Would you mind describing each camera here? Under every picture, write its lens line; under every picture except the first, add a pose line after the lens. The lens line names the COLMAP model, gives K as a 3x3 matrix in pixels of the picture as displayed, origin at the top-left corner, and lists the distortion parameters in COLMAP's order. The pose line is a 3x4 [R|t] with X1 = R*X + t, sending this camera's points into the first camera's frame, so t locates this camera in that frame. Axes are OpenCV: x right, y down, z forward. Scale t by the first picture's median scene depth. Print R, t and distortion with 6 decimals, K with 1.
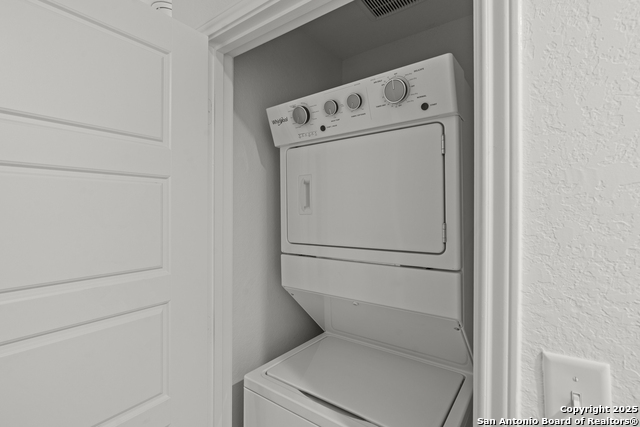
lens RADIAL K [[300.9, 0, 319.3], [0, 300.9, 207.3], [0, 0, 1]] dist [0.000090, 0.000299]
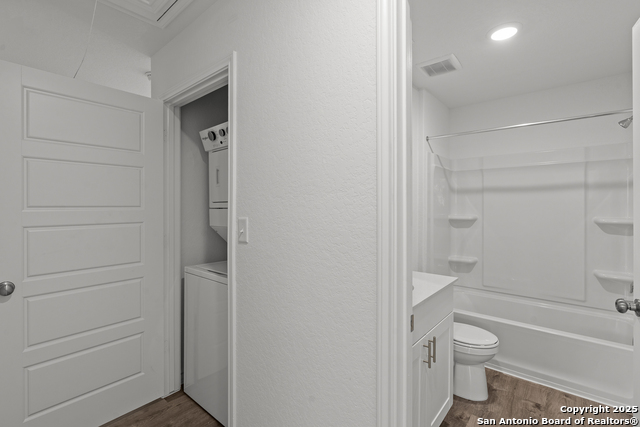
lens RADIAL K [[300.9, 0, 319.3], [0, 300.9, 207.3], [0, 0, 1]] dist [0.000090, 0.000299]
pose [[0.995930, 0.000297, -0.090126, 0.818893], [0.000436, 0.999967, 0.008111, 0.148541], [0.090125, -0.008117, 0.995897, -0.912434]]
